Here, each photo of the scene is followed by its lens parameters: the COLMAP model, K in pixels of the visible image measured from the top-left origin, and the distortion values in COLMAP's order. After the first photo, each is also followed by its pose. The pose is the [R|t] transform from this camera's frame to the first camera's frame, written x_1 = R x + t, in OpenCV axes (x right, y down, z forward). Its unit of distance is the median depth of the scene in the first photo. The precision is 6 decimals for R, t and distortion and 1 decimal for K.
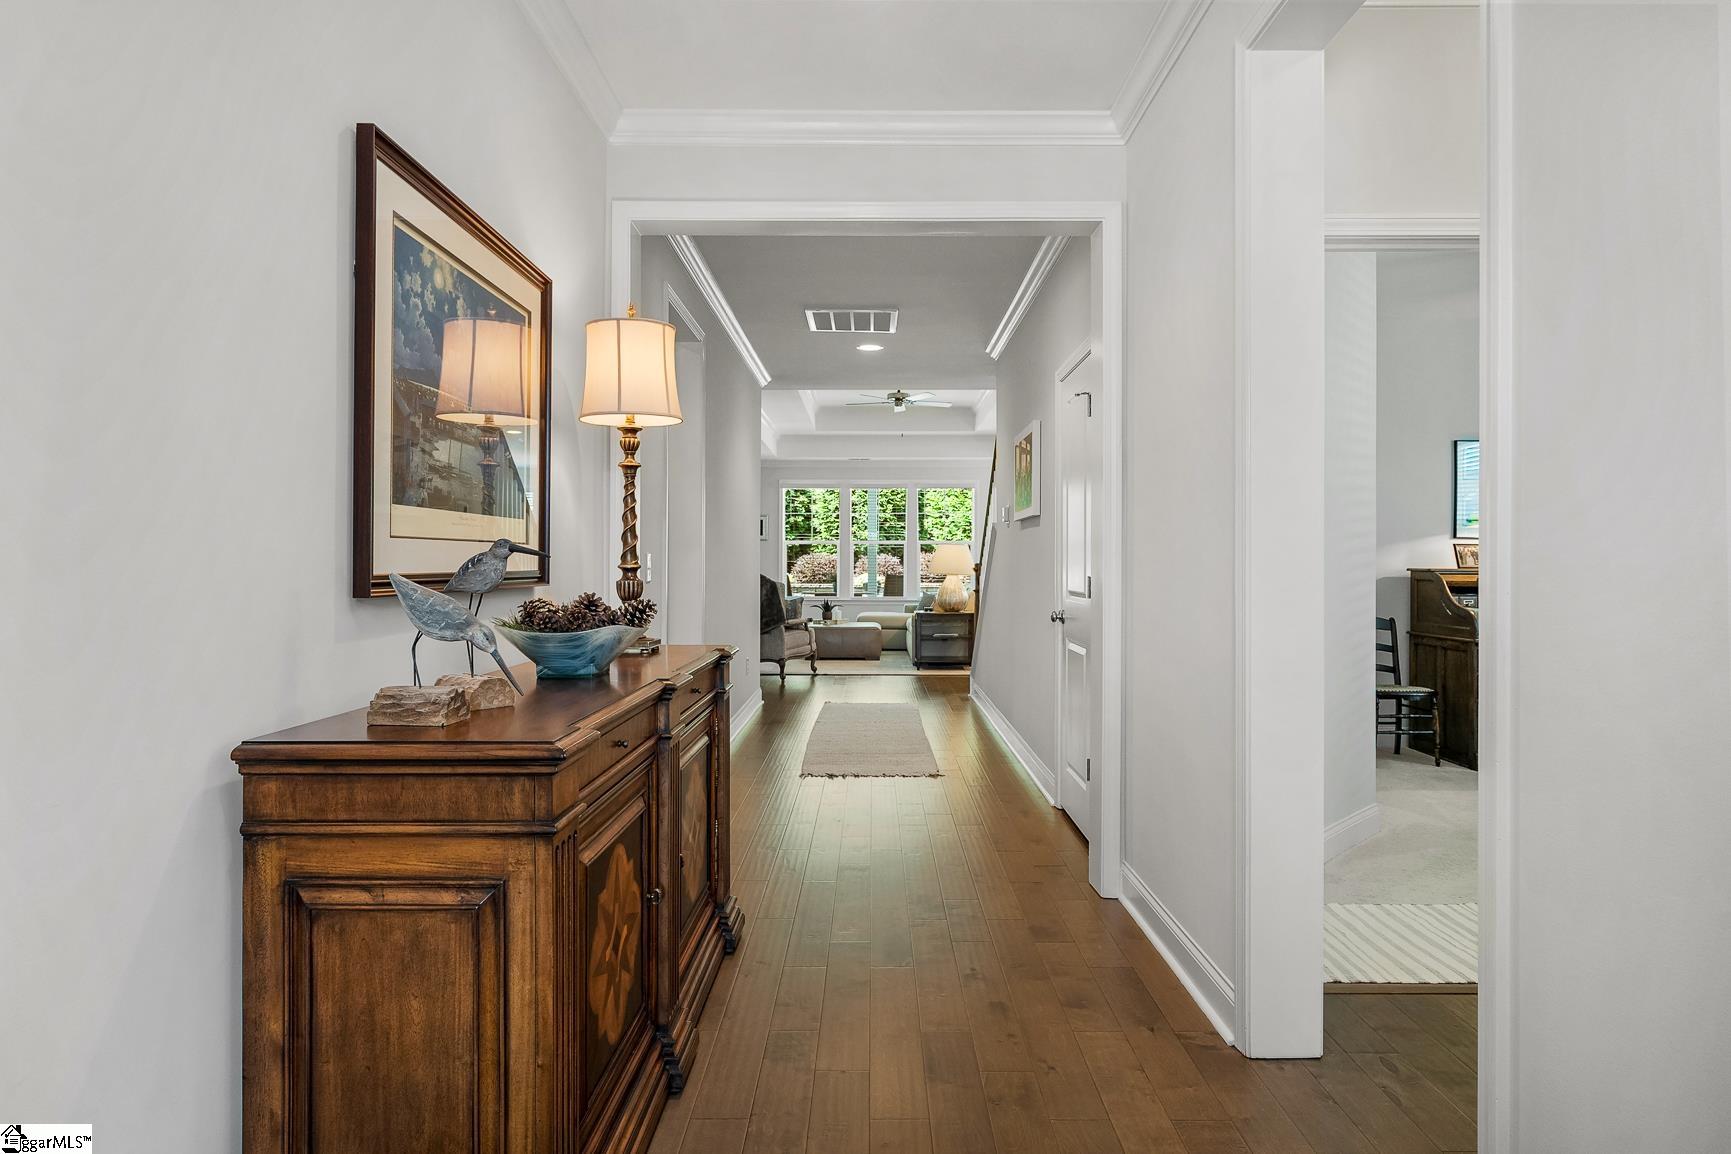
lens RADIAL K [[998.9, 0, 873.9], [0, 998.9, 584.3], [0, 0, 1]] dist [-0.001050, -0.000659]
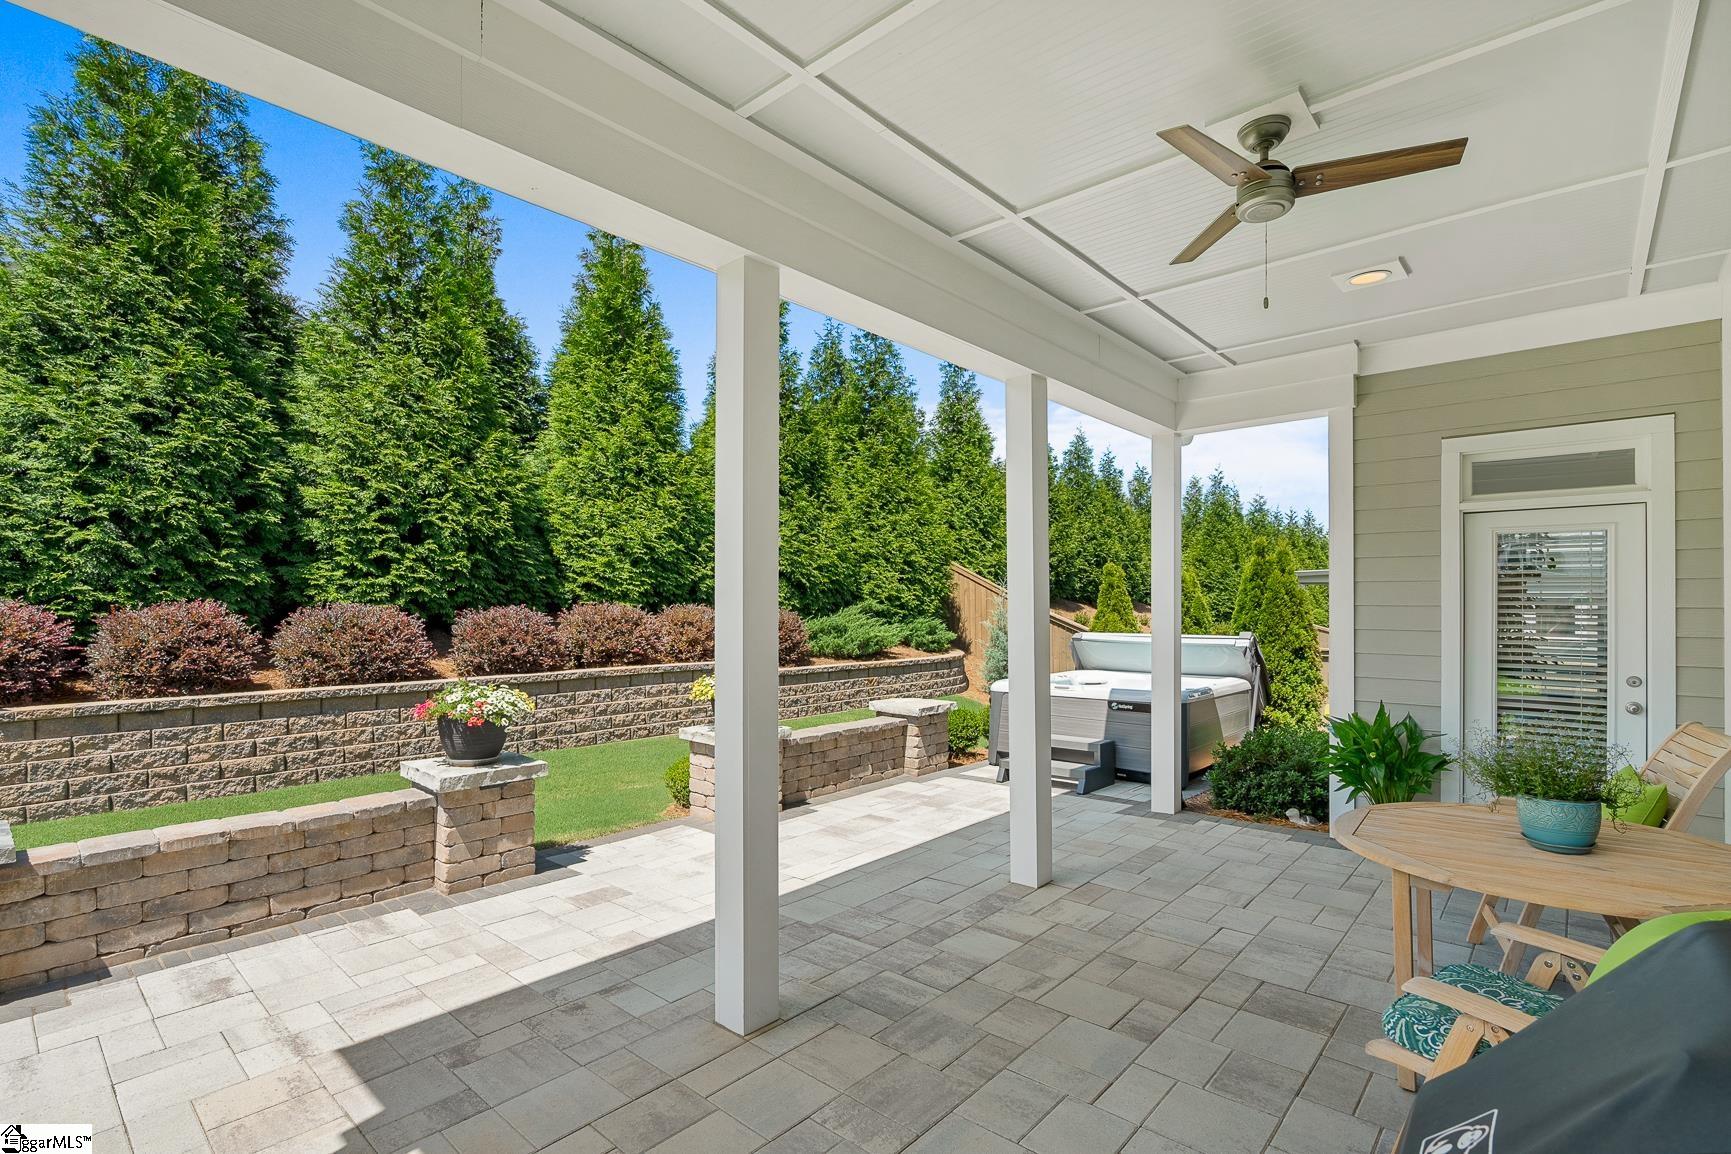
lens RADIAL K [[794.2, 0, 863.6], [0, 794.2, 600.4], [0, 0, 1]] dist [-0.005627, -0.000105]
pose [[0.665571, 0.002995, 0.746328, -0.152312], [0.012716, 0.999801, -0.015352, -0.024590], [-0.746226, 0.019708, 0.665401, 0.614980]]
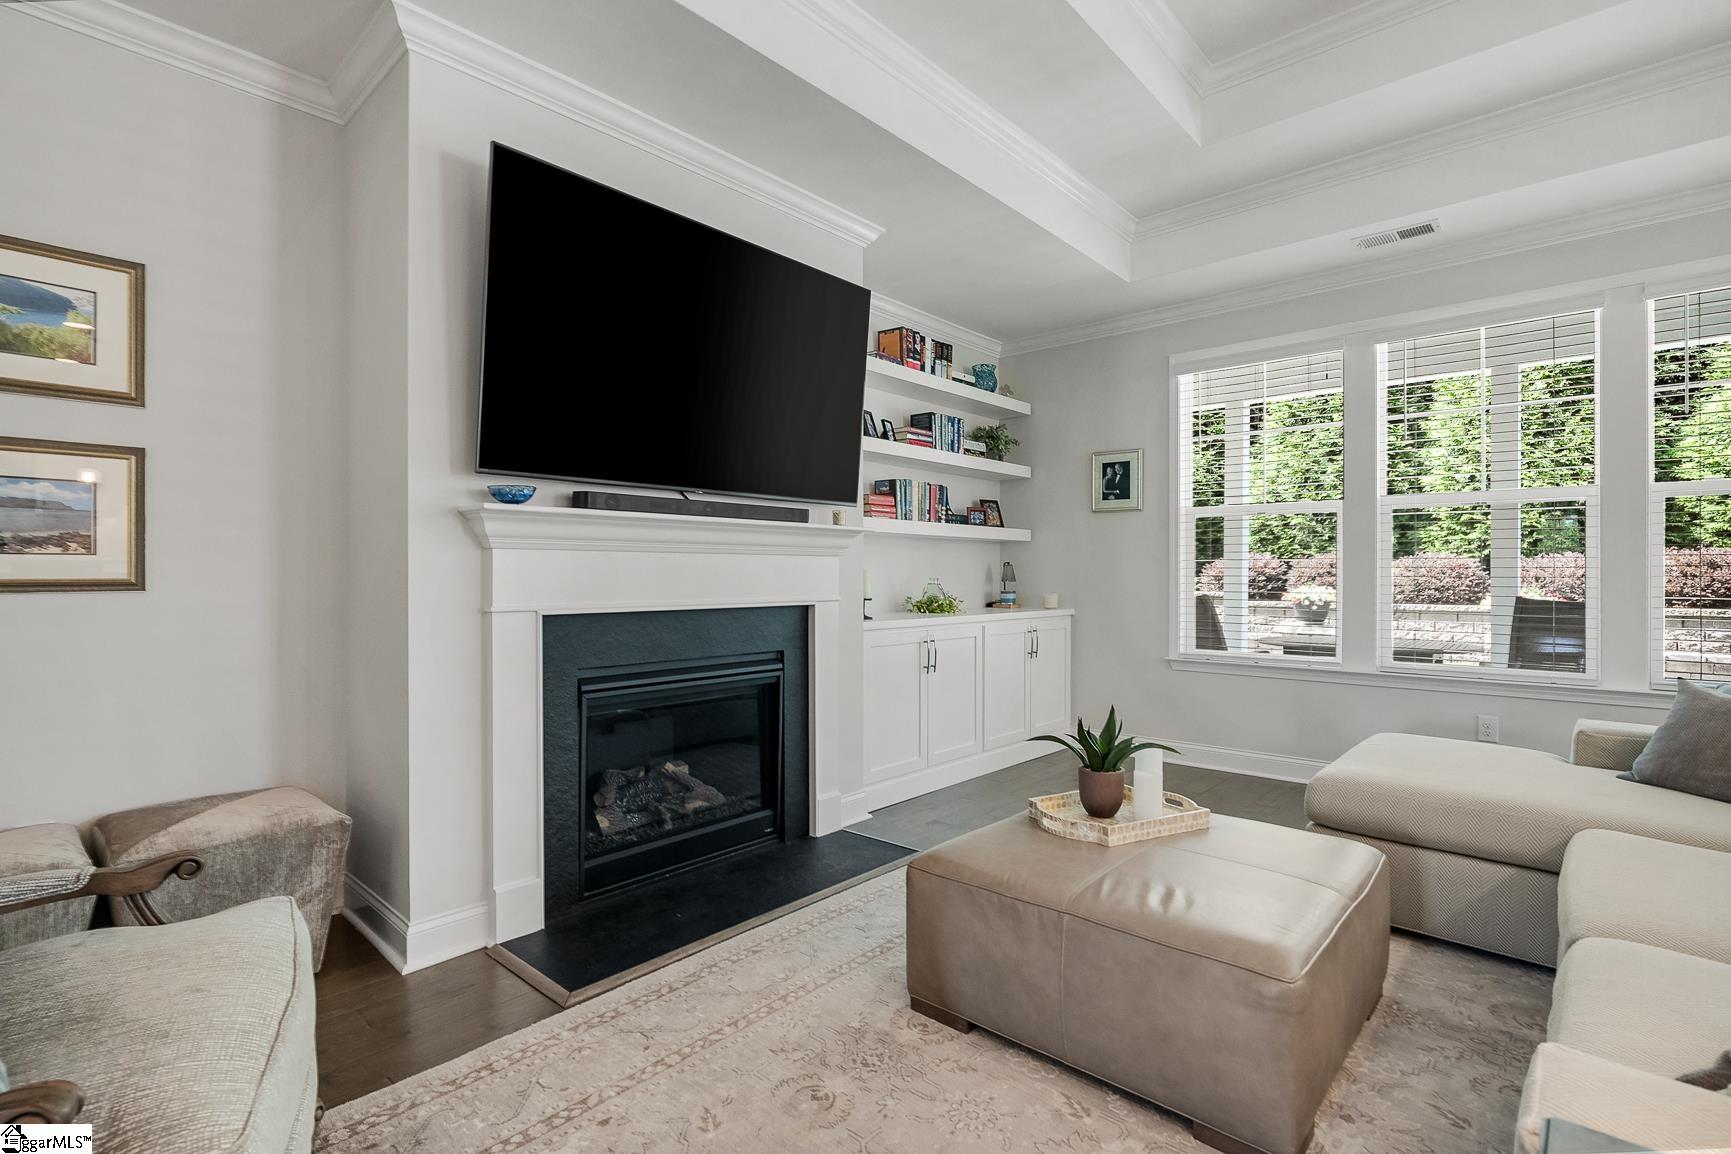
lens RADIAL K [[814.3, 0, 865.5], [0, 814.3, 577.0], [0, 0, 1]] dist [-0.003426, -0.000369]
pose [[0.742649, 0.001007, -0.669681, 0.019387], [-0.011734, 0.999865, -0.011508, -0.006972], [0.669579, 0.016405, 0.742560, 0.394740]]
